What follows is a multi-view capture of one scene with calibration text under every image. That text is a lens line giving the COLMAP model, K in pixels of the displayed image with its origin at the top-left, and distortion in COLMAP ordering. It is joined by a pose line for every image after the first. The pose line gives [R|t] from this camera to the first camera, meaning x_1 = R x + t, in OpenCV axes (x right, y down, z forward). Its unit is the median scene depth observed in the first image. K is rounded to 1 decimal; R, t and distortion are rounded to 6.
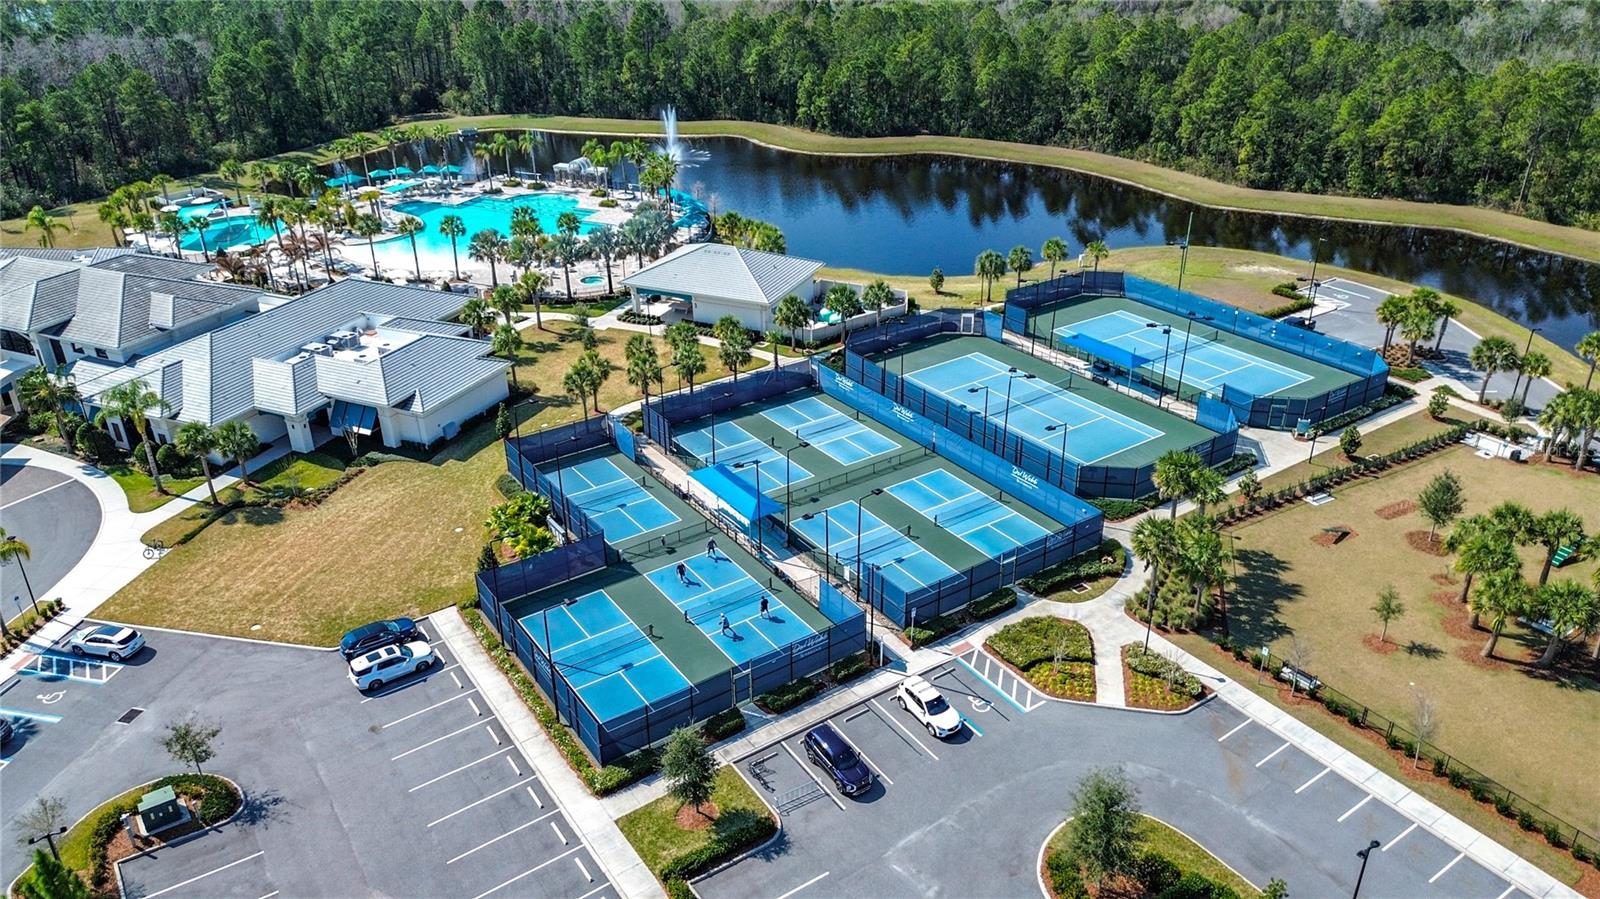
lens RADIAL K [[1140.4, 0, 800.0], [0, 1140.4, 449.5], [0, 0, 1]] dist [0.066998, -0.077714]
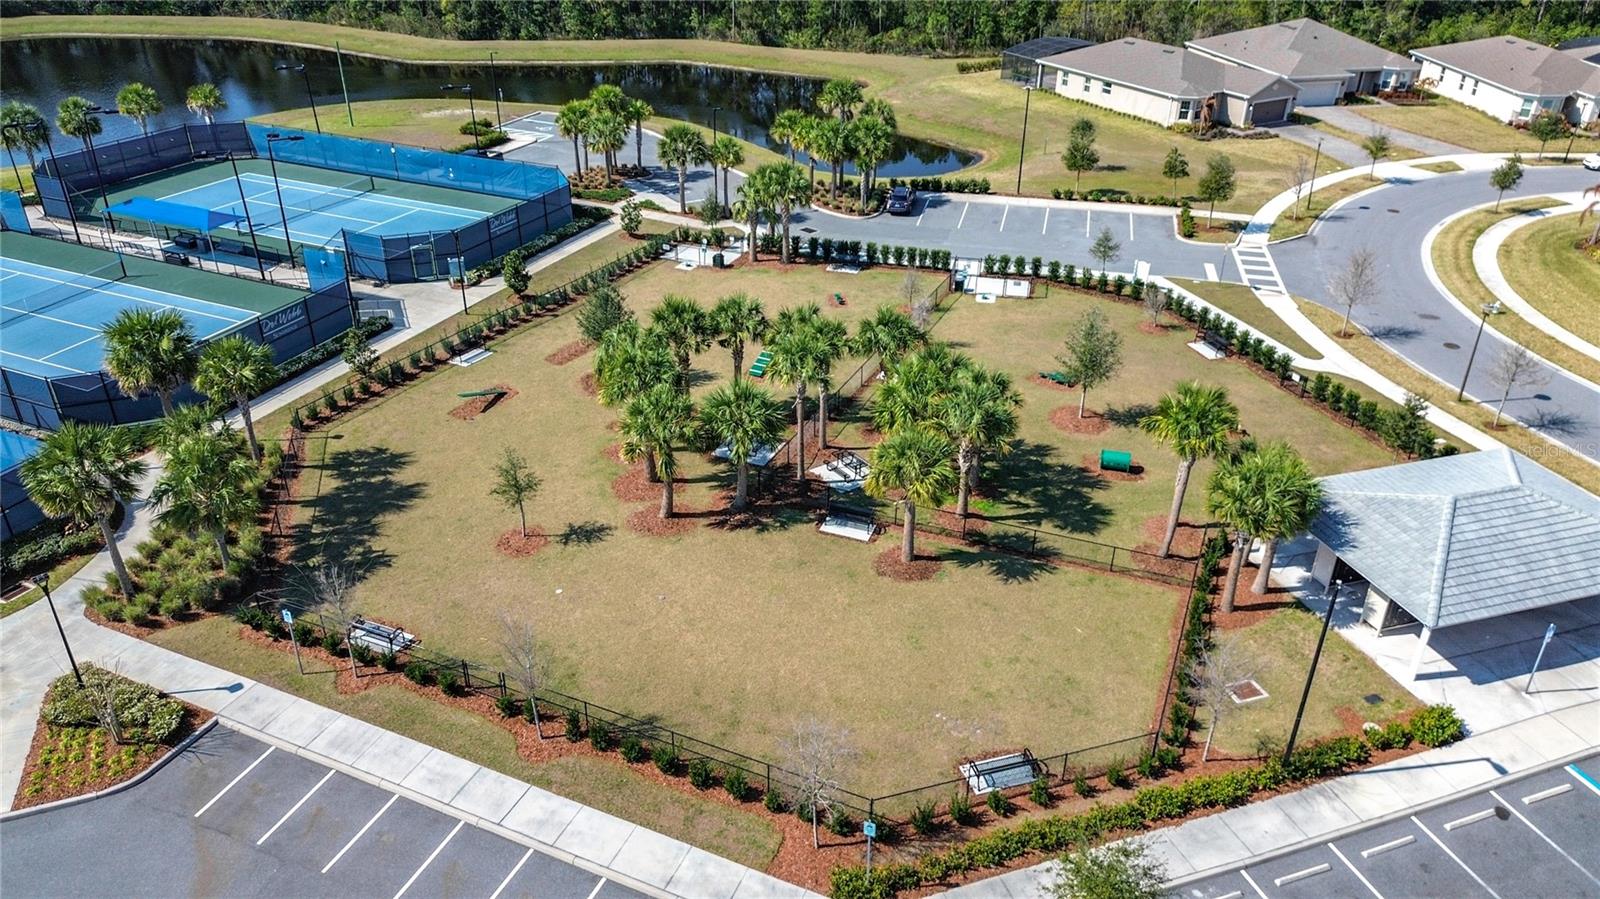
lens RADIAL K [[1119.0, 0, 800.0], [0, 1119.0, 449.5], [0, 0, 1]] dist [0.077381, -0.093544]
pose [[0.854898, -0.238094, 0.460934, 0.273336], [0.217277, 0.971113, 0.098640, 0.068644], [-0.471105, 0.015823, 0.881935, 0.282122]]
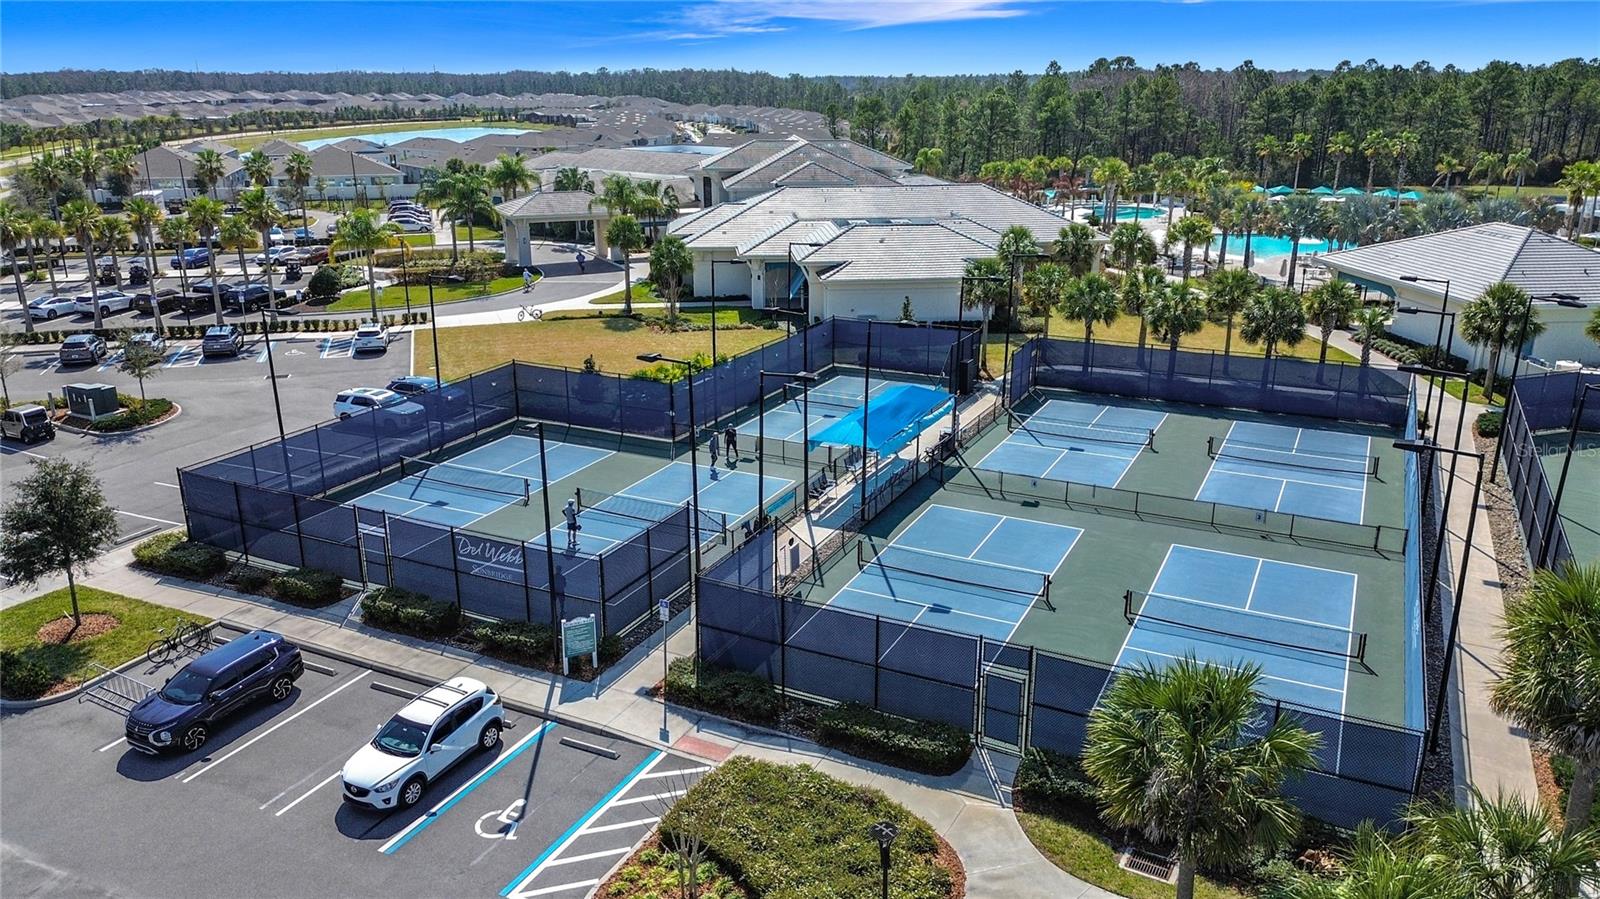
lens RADIAL K [[1156.8, 0, 800.0], [0, 1156.8, 449.5], [0, 0, 1]] dist [0.027826, -0.001040]
pose [[0.479128, 0.275910, -0.833253, 0.363329], [-0.385338, 0.919058, 0.082749, 0.019408], [0.788639, 0.281437, 0.546665, 0.582193]]
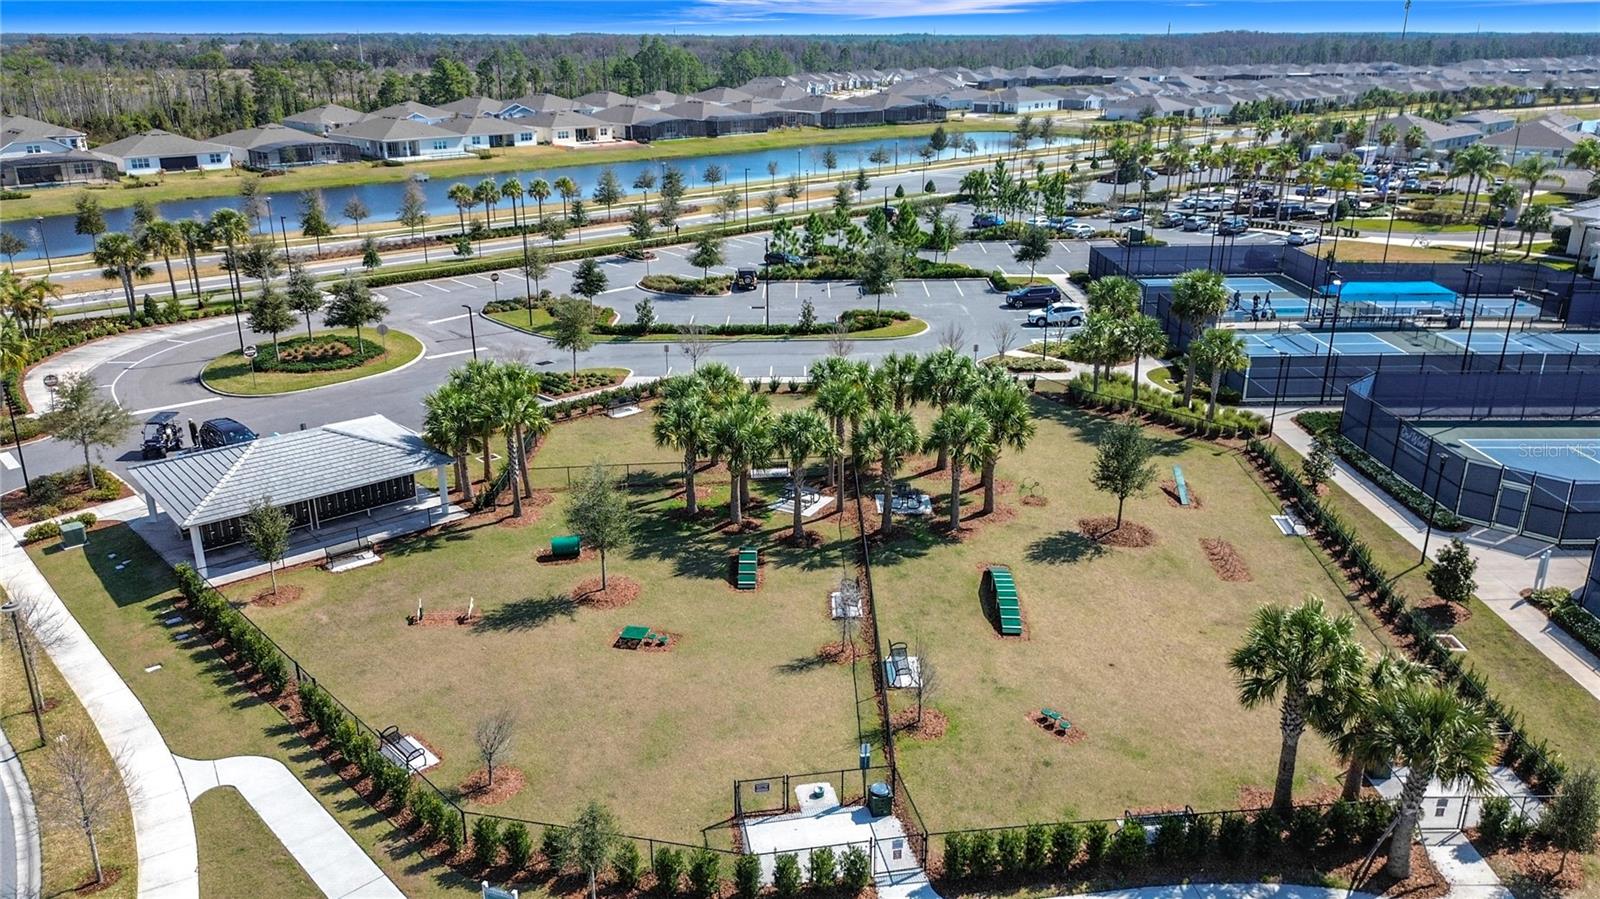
lens RADIAL K [[1119.0, 0, 800.0], [0, 1119.0, 449.5], [0, 0, 1]] dist [0.077381, -0.093544]
pose [[-0.559197, 0.294976, -0.774783, 0.969569], [-0.365898, 0.750797, 0.549929, -0.202929], [0.743920, 0.591010, -0.311912, 0.892521]]
